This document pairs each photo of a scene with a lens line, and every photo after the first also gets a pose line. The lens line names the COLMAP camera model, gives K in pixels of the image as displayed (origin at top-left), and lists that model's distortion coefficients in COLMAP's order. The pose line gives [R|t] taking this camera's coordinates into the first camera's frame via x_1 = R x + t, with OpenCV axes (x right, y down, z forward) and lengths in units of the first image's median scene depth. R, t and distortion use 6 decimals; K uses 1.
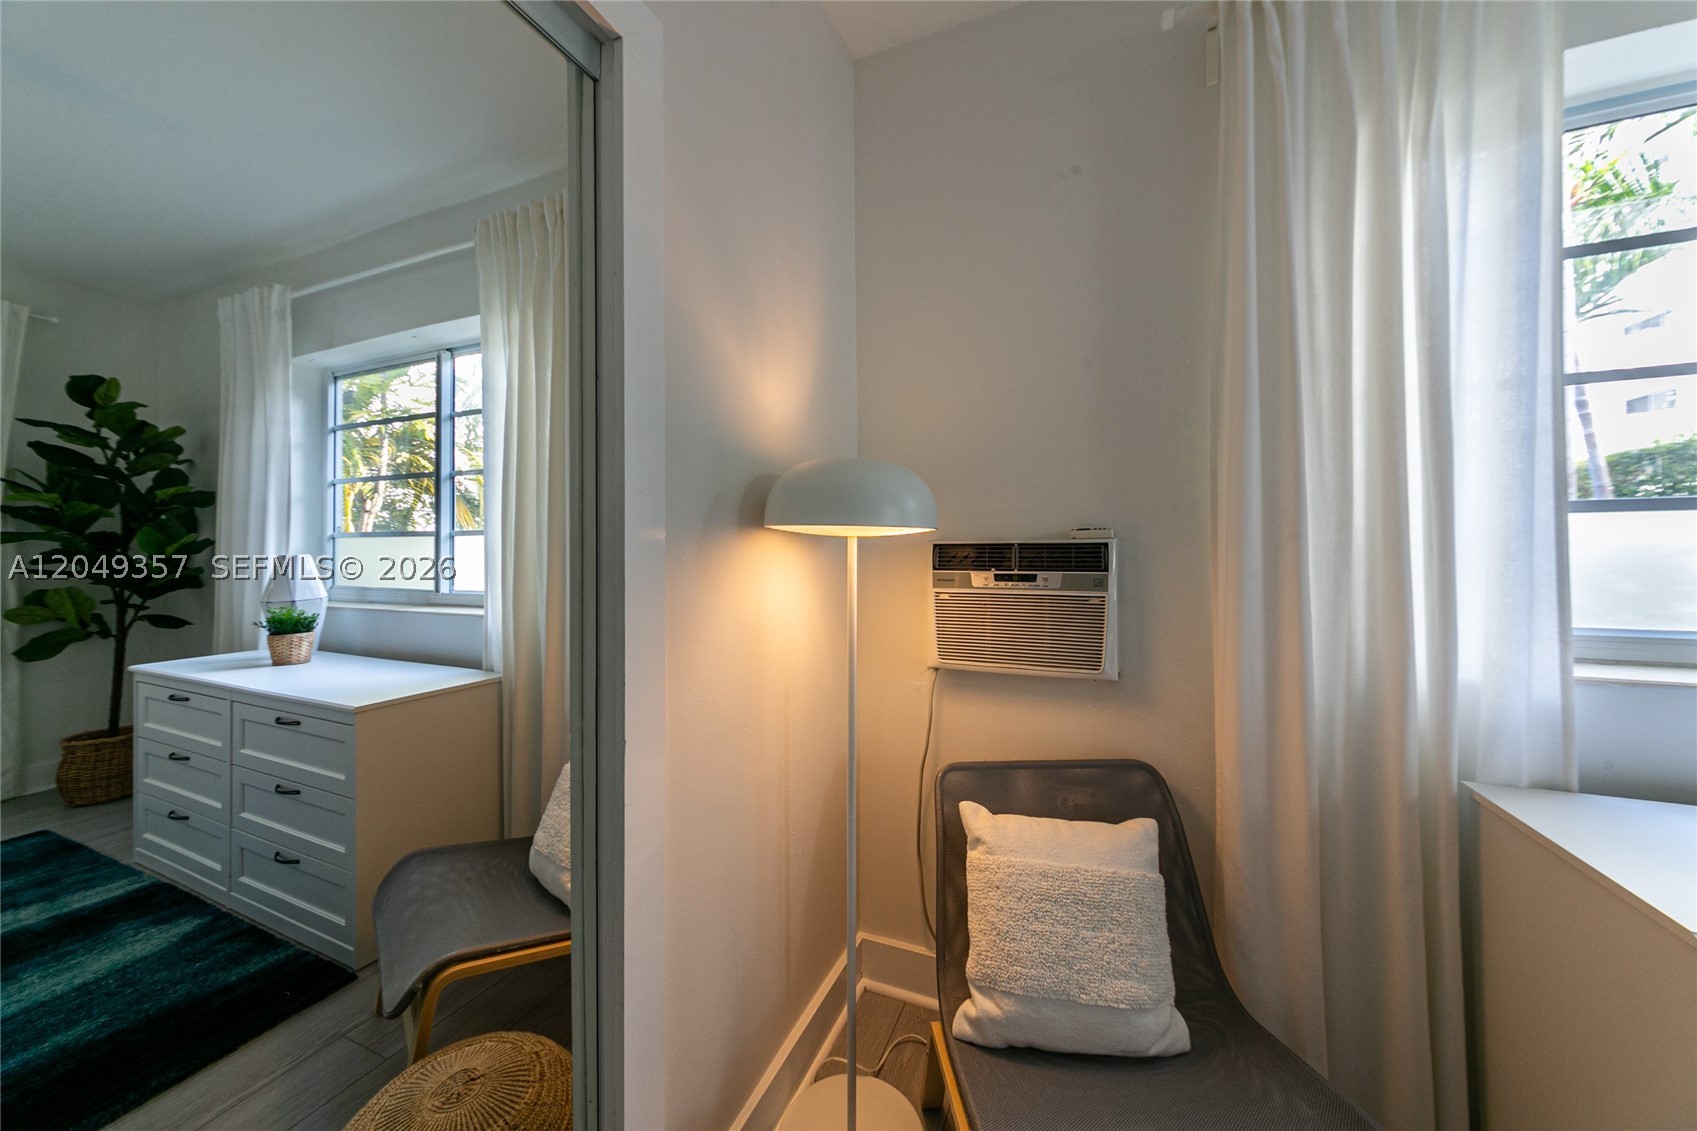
lens RADIAL K [[592.1, 0, 856.5], [0, 592.1, 538.9], [0, 0, 1]] dist [0.006938, -0.000251]
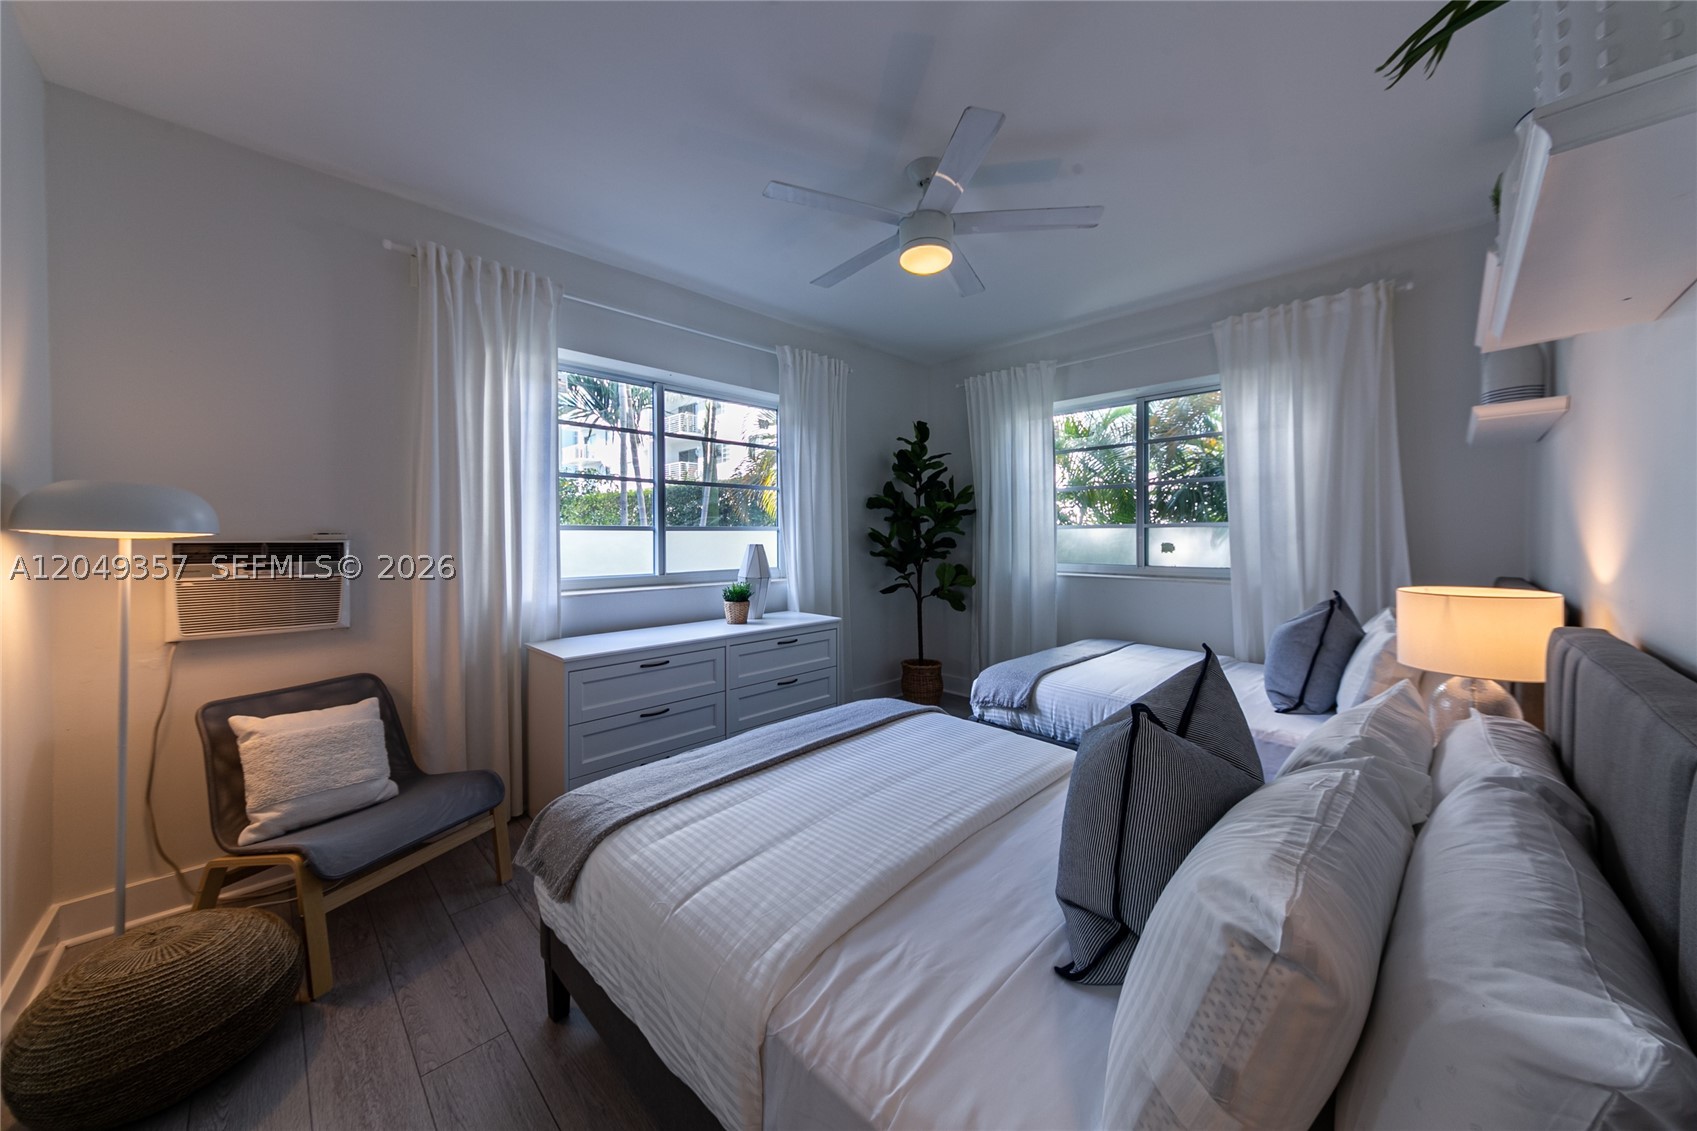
lens RADIAL K [[592.1, 0, 856.5], [0, 592.1, 538.9], [0, 0, 1]] dist [0.006938, -0.000251]
pose [[0.367315, 0.003720, 0.930089, -0.671983], [-0.009860, 0.999951, -0.000106, -0.019826], [-0.930044, -0.009131, 0.367334, -1.055749]]
